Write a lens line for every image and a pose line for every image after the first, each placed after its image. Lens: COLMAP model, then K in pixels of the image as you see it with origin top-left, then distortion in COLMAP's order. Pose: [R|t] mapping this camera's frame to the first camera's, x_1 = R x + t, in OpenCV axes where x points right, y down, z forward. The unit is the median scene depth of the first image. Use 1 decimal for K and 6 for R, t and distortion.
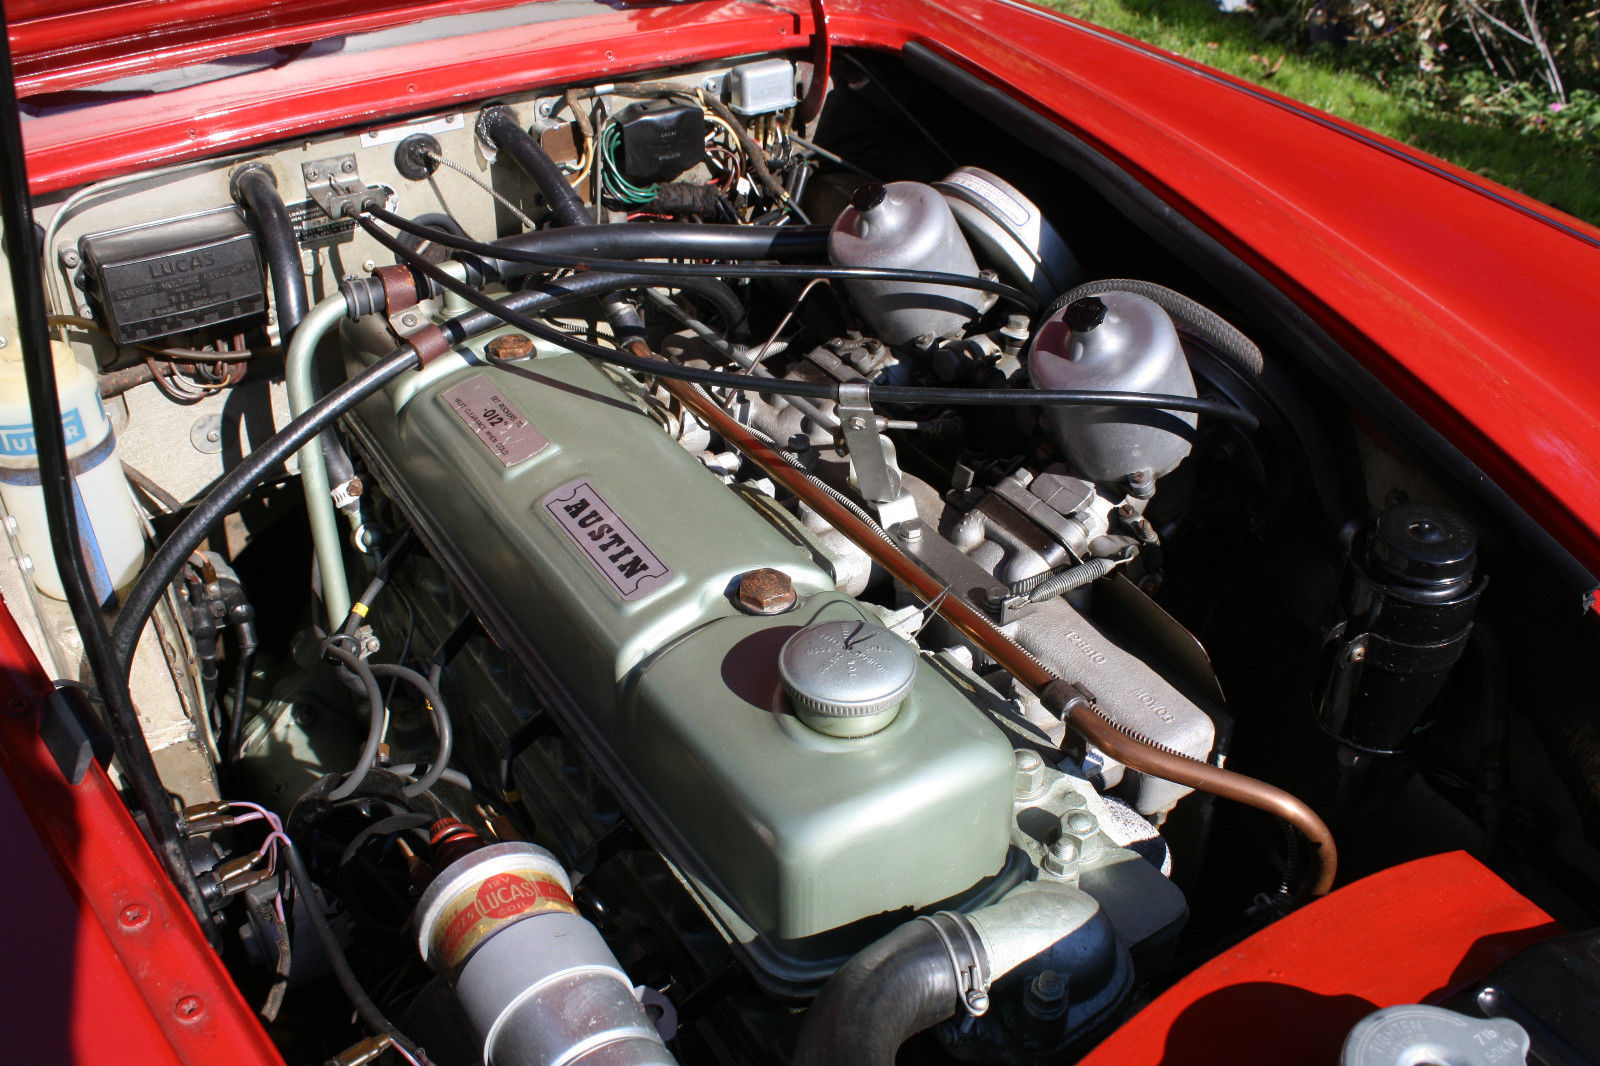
lens RADIAL K [[1467.9, 0, 800.0], [0, 1467.9, 533.0], [0, 0, 1]] dist [-0.152359, 0.184232]
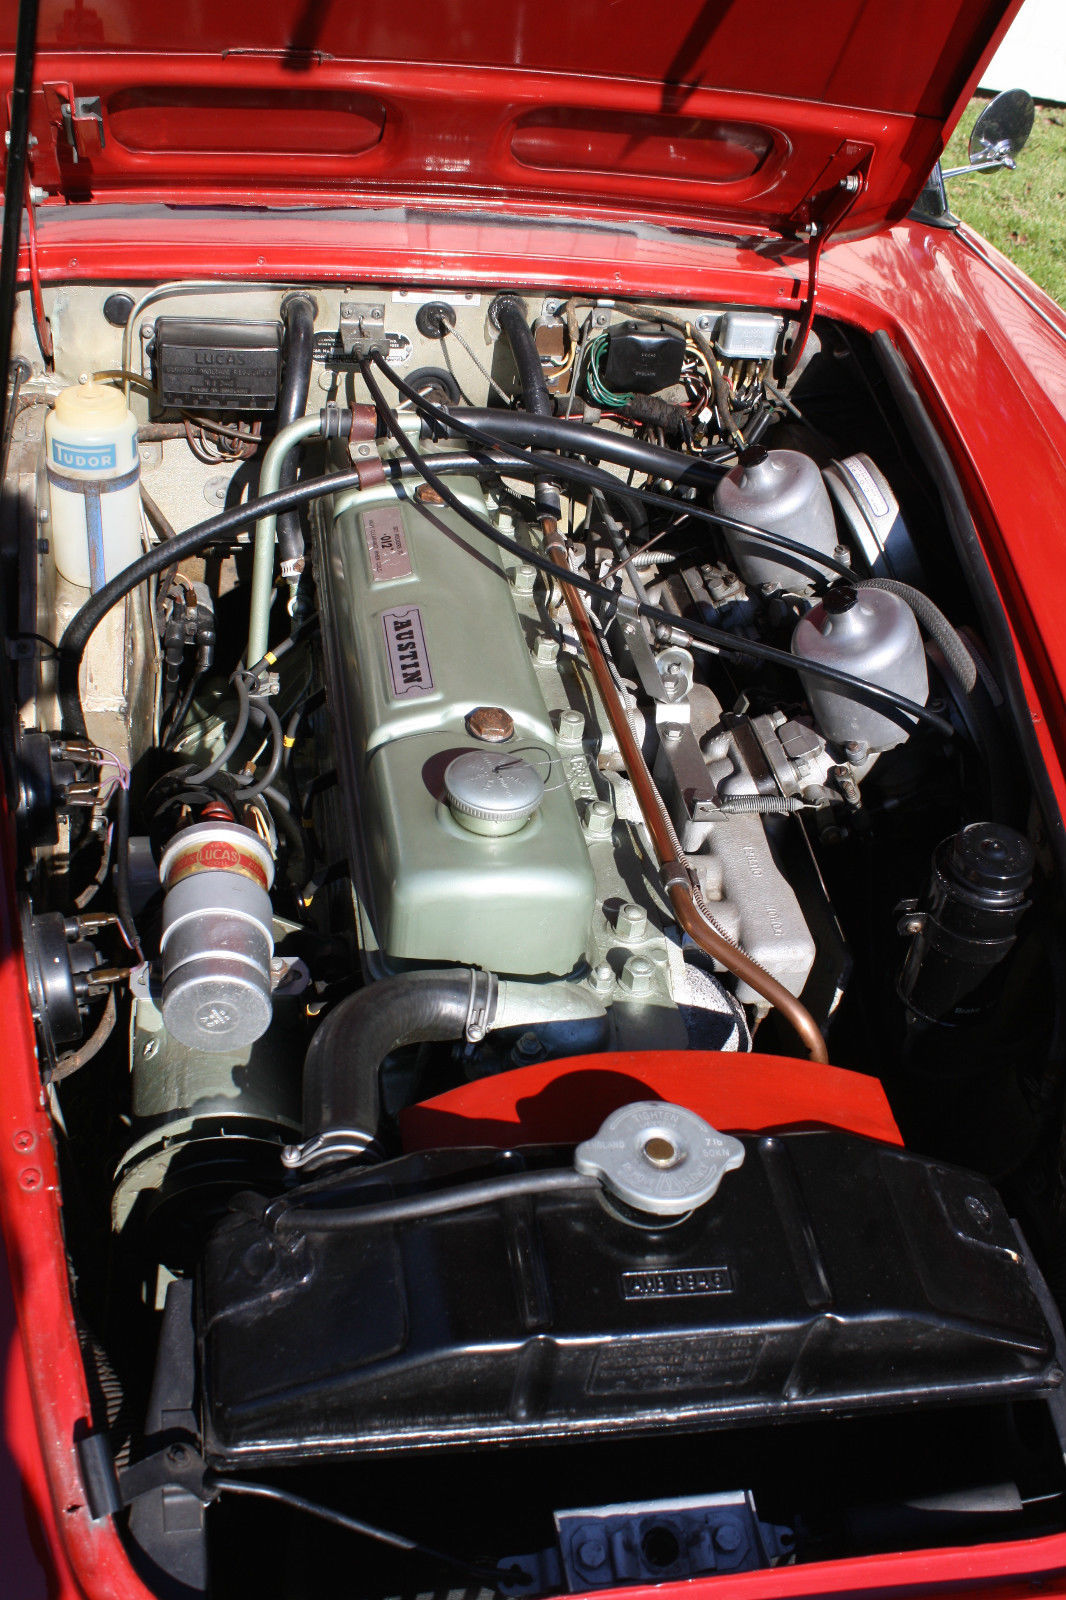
lens RADIAL K [[1630.7, 0, 533.0], [0, 1630.7, 800.0], [0, 0, 1]] dist [-0.085878, 0.095223]
pose [[0.910455, 0.326821, -0.253495, 0.301297], [-0.314173, 0.945083, 0.090068, -0.029528], [0.269011, -0.002362, 0.963134, -0.304358]]
